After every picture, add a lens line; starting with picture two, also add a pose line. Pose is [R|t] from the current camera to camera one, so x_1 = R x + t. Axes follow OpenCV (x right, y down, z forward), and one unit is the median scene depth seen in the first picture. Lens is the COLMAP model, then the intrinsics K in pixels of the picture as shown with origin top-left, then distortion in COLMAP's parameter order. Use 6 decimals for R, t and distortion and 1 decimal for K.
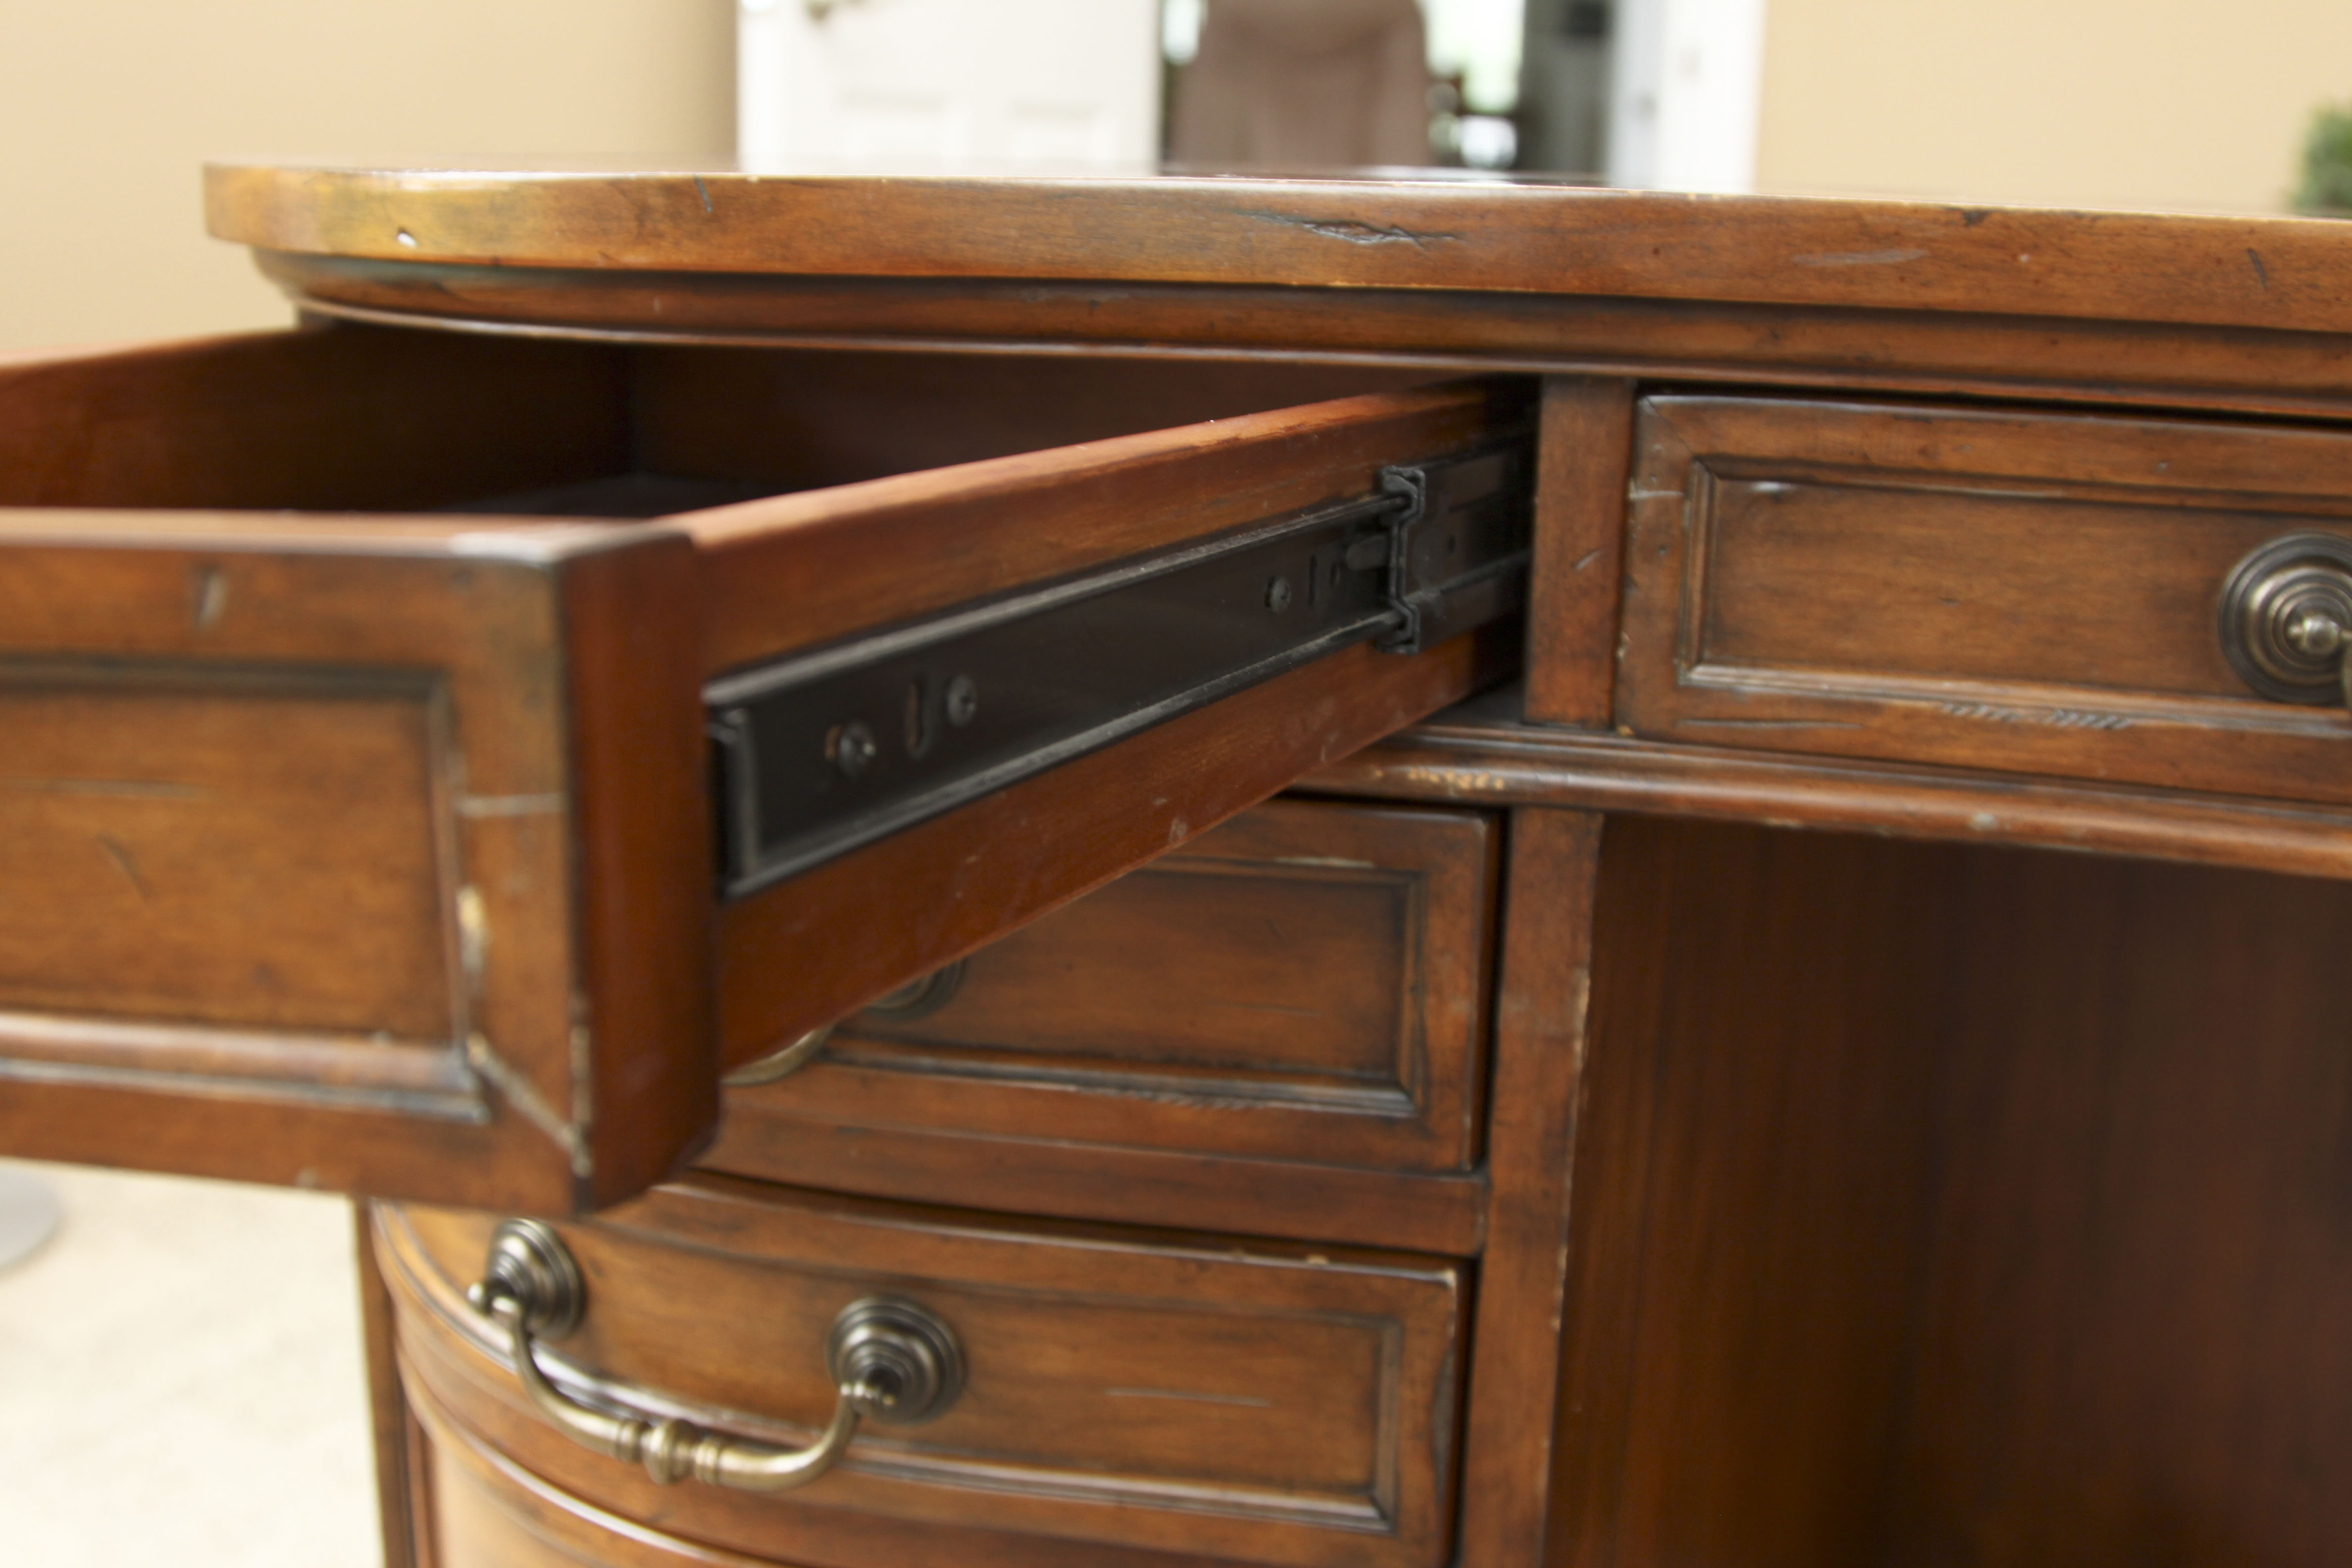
lens RADIAL K [[2433.5, 0, 1174.8], [0, 2433.5, 819.0], [0, 0, 1]] dist [-0.137173, 0.042918]
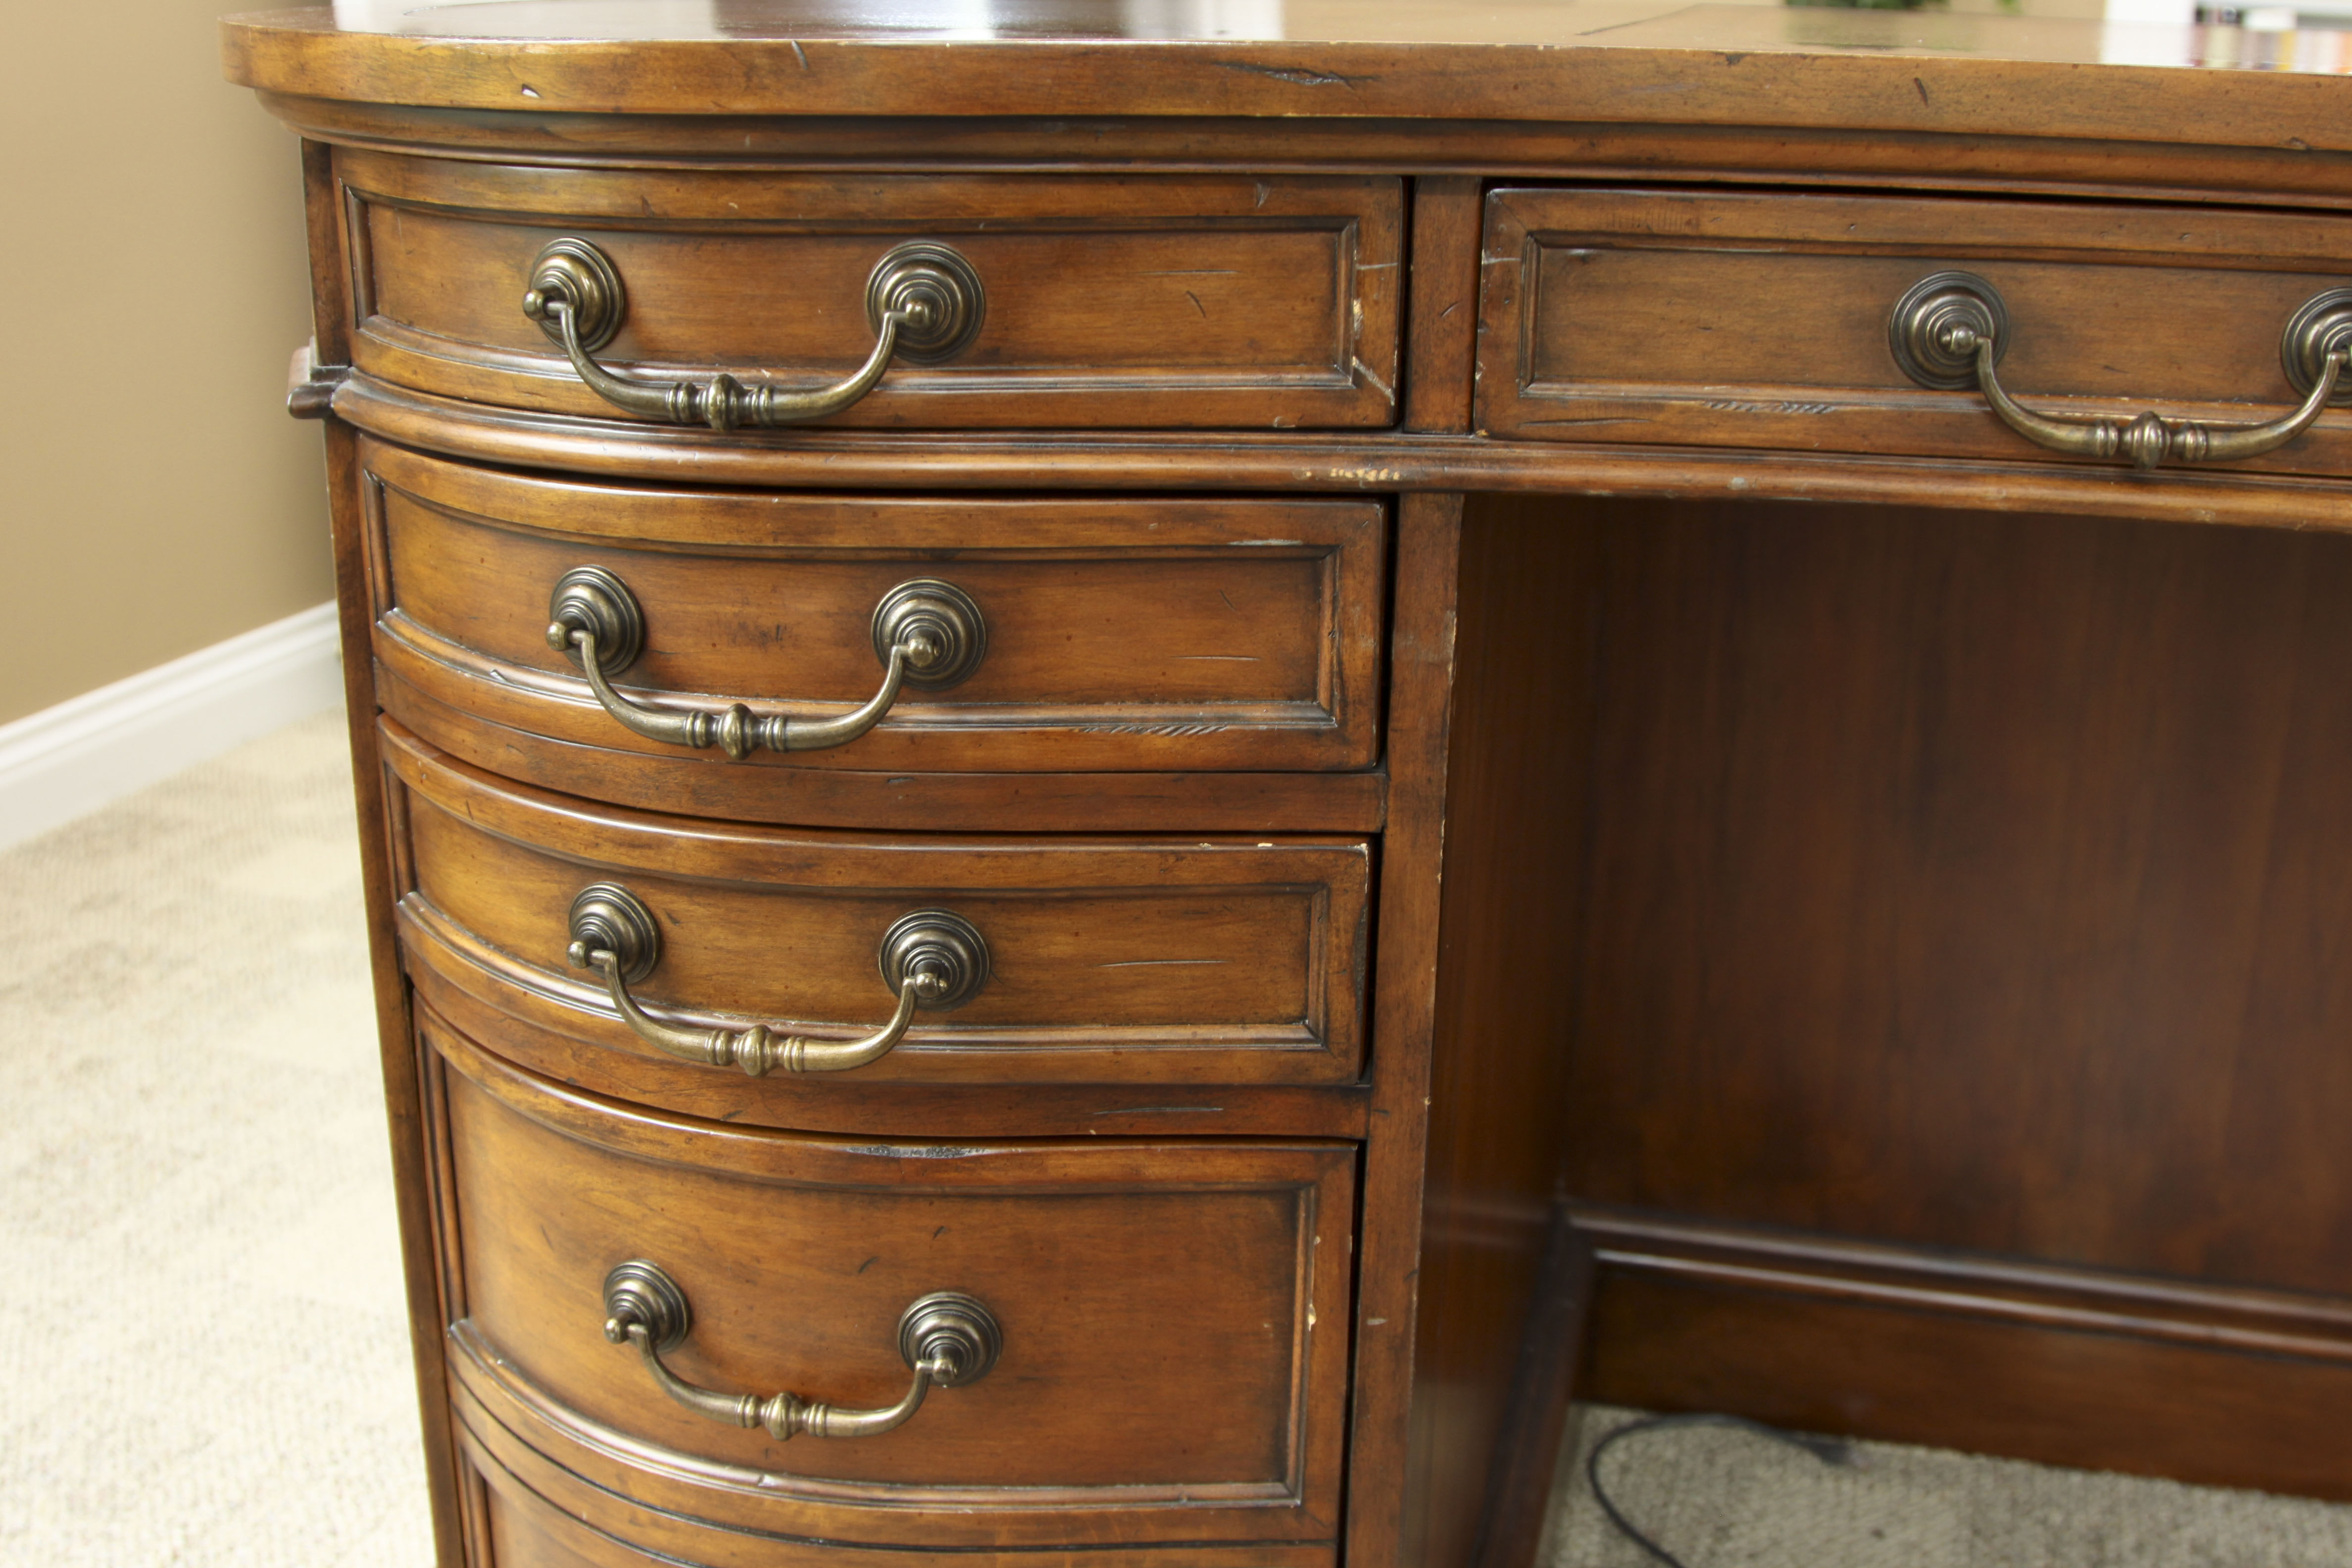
lens RADIAL K [[2433.5, 0, 1174.8], [0, 2433.5, 819.0], [0, 0, 1]] dist [-0.137173, 0.042918]
pose [[0.978144, -0.080496, 0.191714, -0.274796], [0.063813, 0.993743, 0.091667, 0.045741], [-0.197894, -0.077430, 0.977161, -0.340706]]
